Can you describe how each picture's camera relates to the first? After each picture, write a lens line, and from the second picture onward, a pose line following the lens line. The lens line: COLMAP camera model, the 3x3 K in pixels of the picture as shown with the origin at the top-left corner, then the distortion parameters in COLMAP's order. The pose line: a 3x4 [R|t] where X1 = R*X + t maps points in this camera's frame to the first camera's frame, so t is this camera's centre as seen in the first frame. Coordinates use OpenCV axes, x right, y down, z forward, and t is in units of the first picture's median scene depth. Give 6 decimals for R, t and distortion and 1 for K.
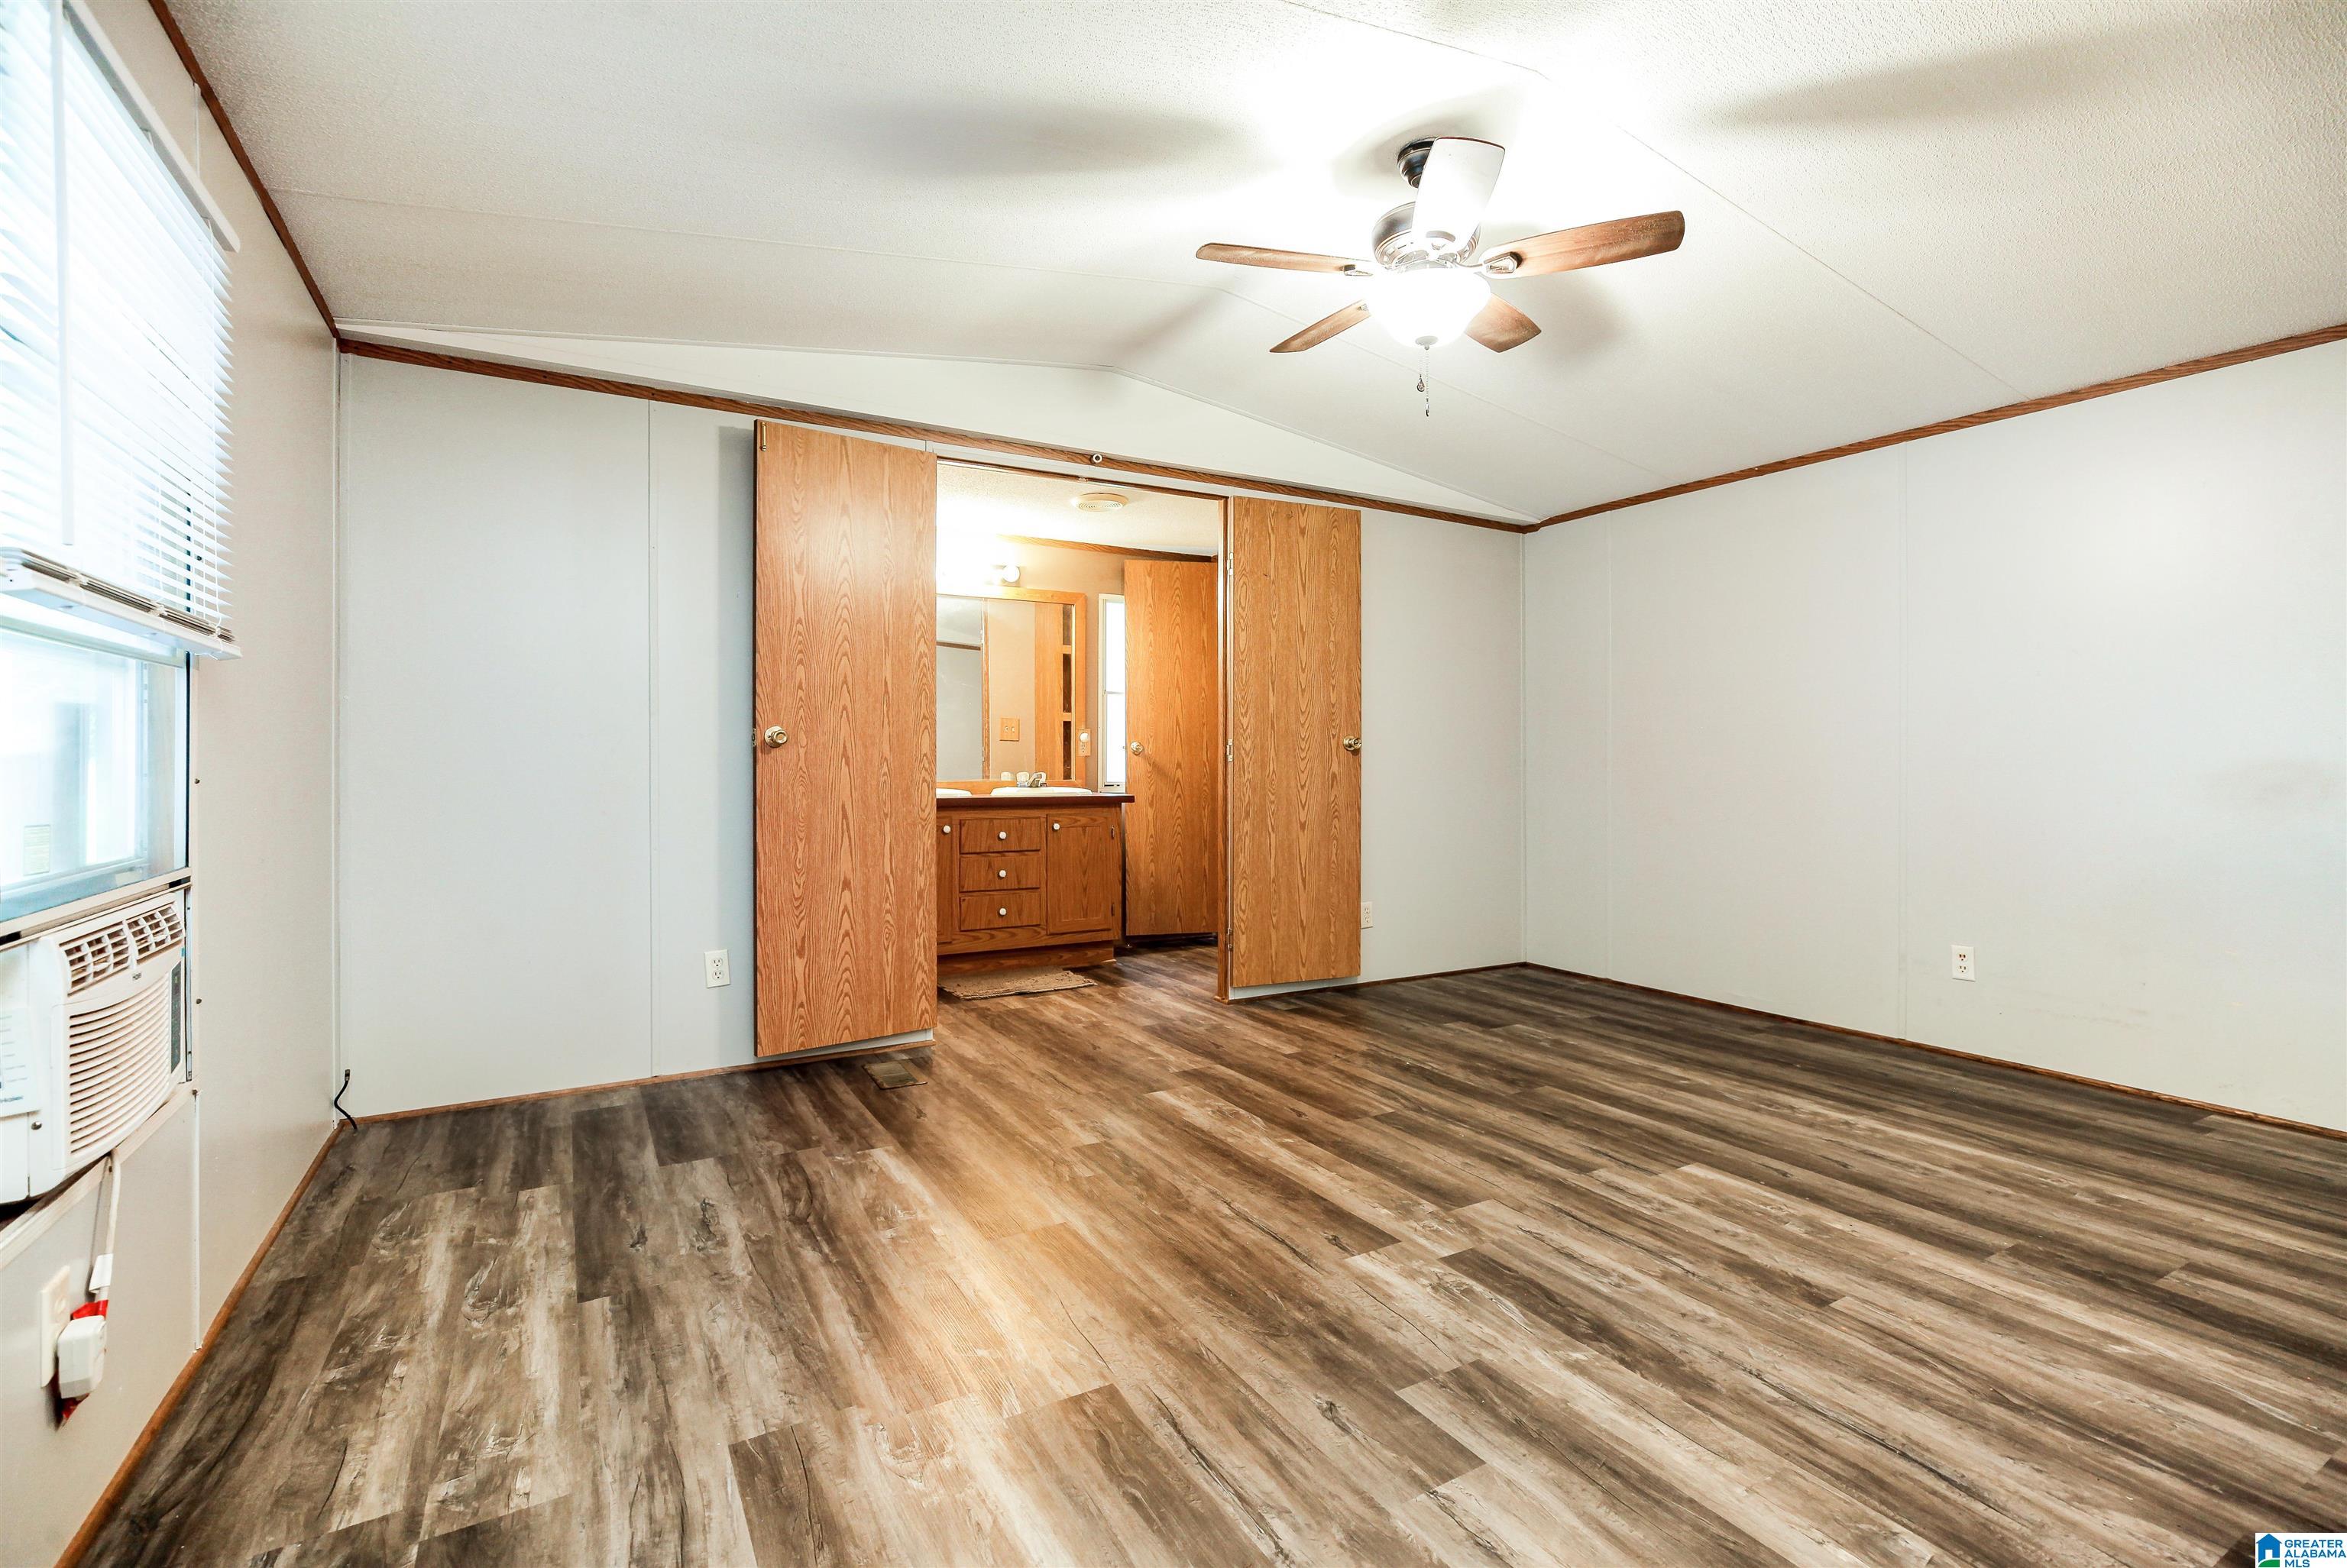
lens RADIAL K [[1126.3, 0, 1246.5], [0, 1126.3, 760.3], [0, 0, 1]] dist [-0.020159, 0.014084]
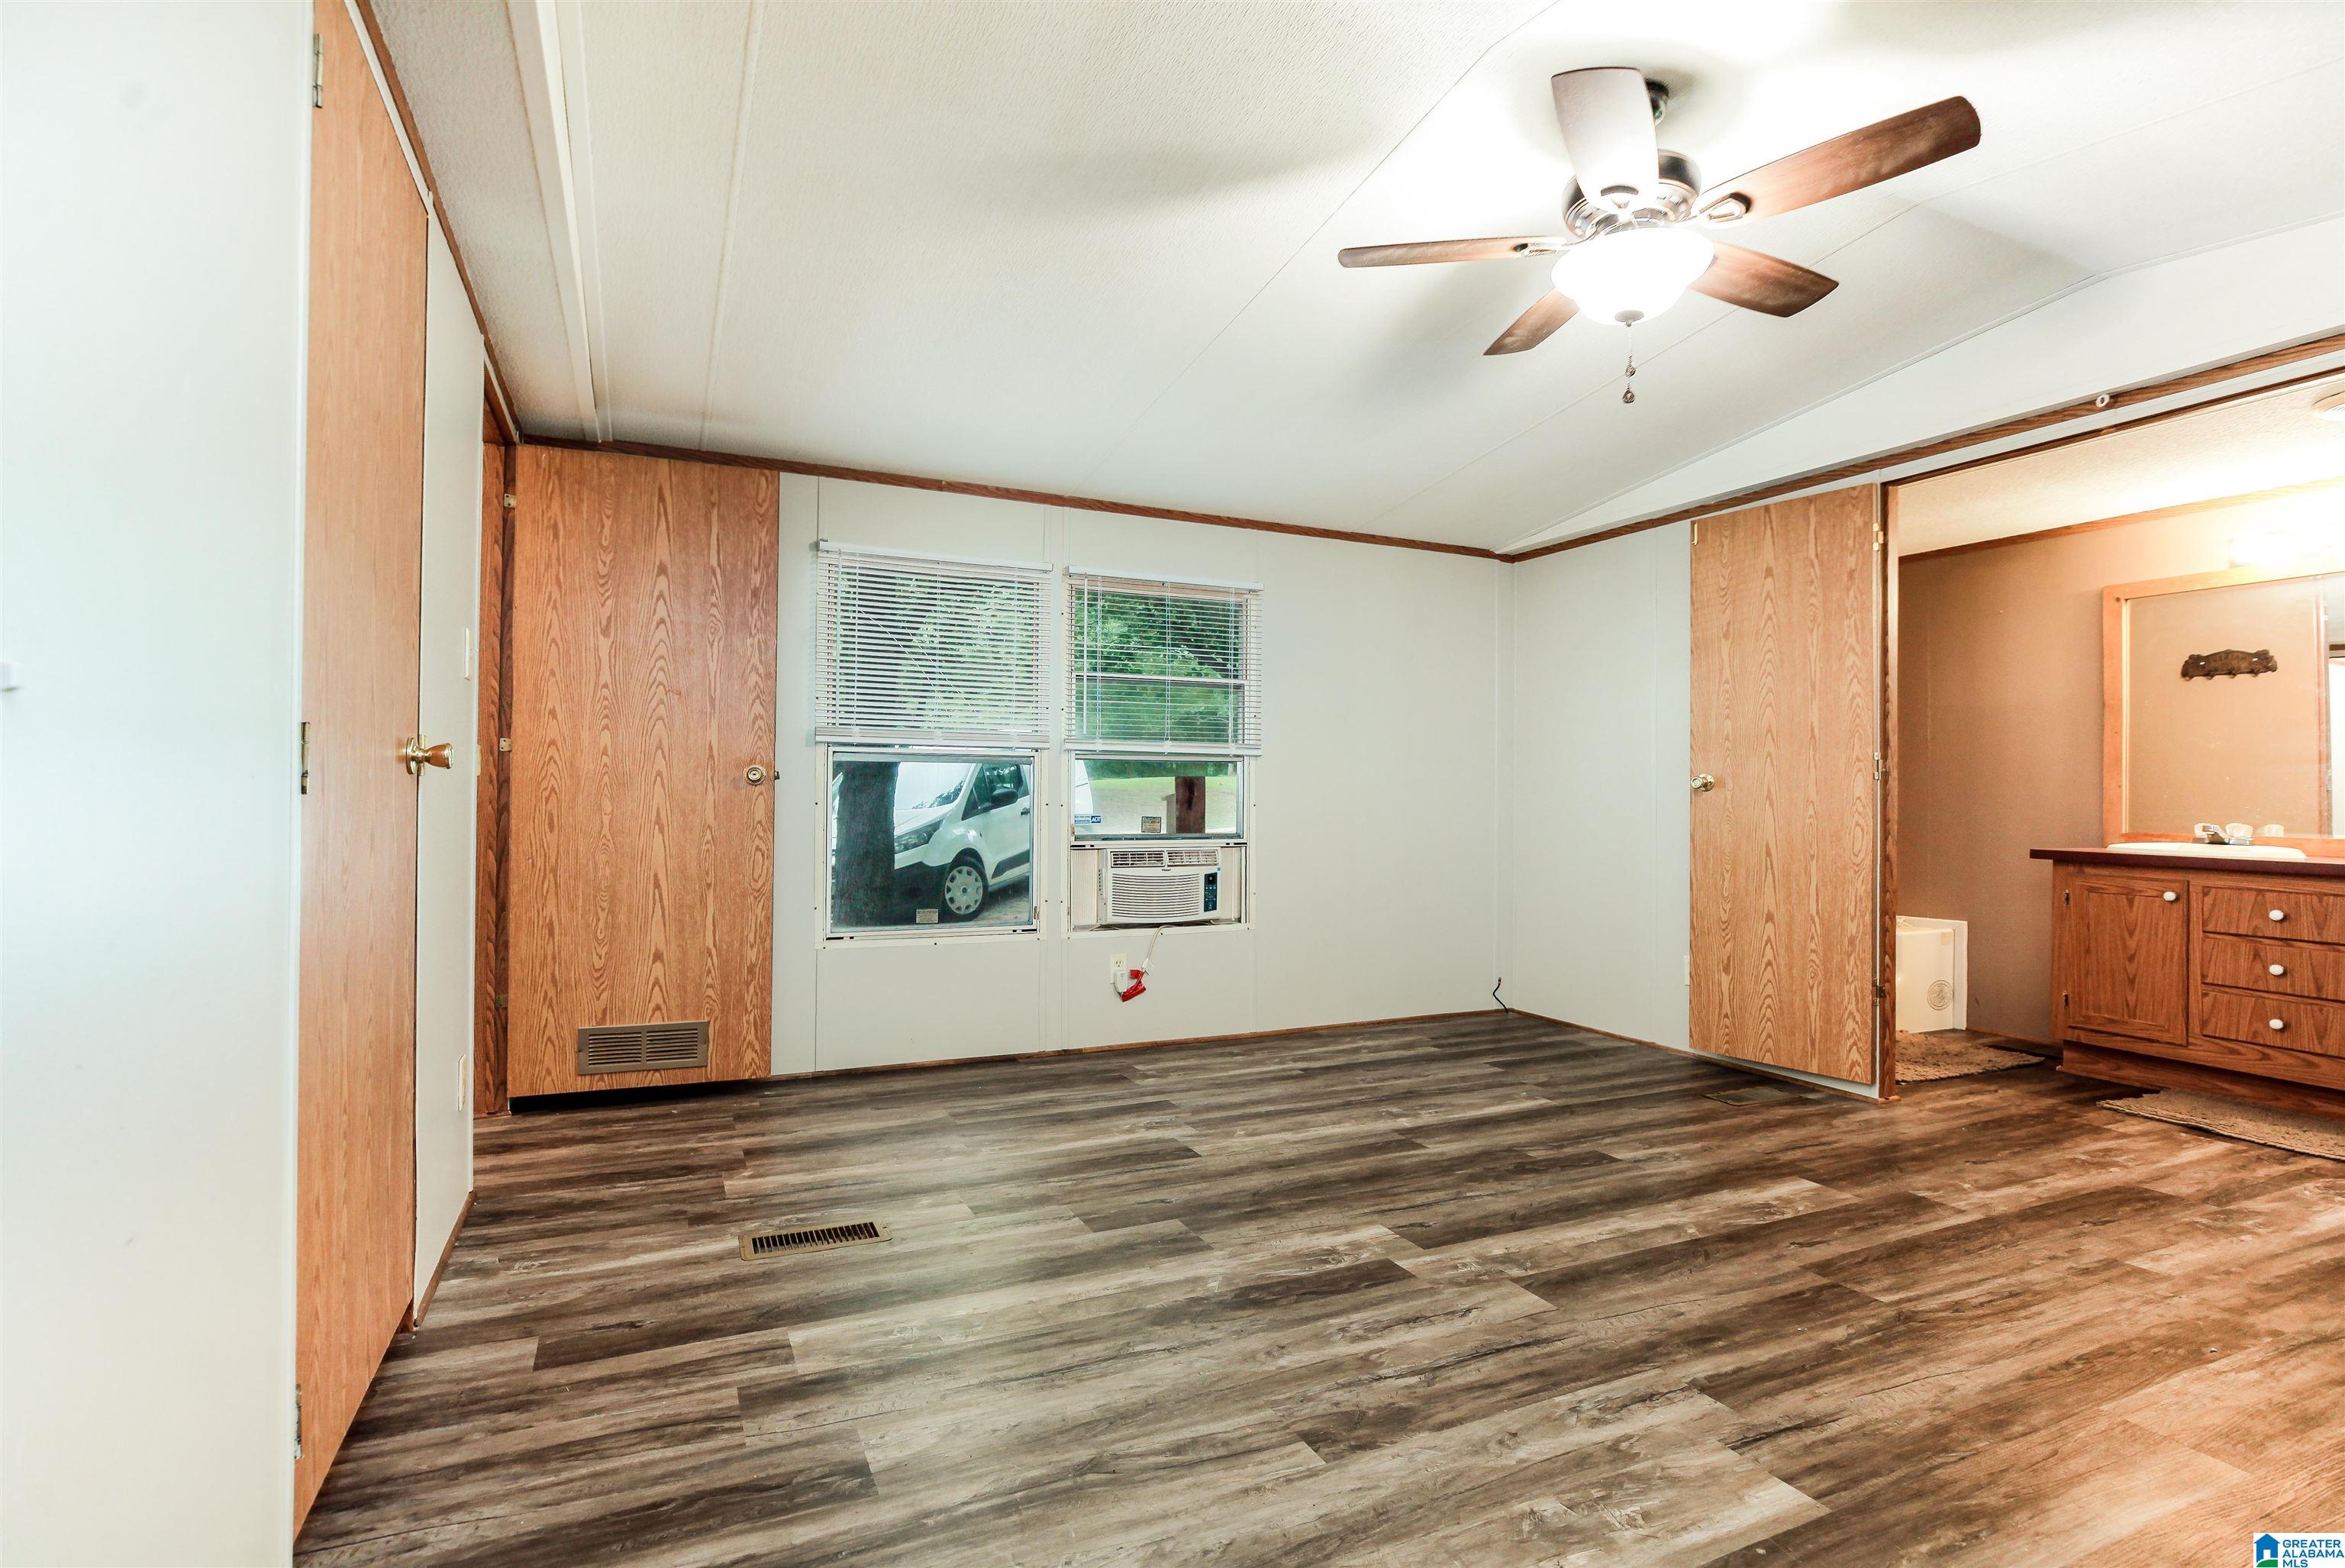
lens RADIAL K [[1090.4, 0, 1172.5], [0, 1090.4, 784.0], [0, 0, 1]] dist [0.000678, 0.000281]
pose [[-0.121738, -0.012359, -0.992485, 1.033437], [-0.008204, 0.999901, -0.011445, -0.001768], [0.992528, 0.006749, -0.121828, 0.758161]]
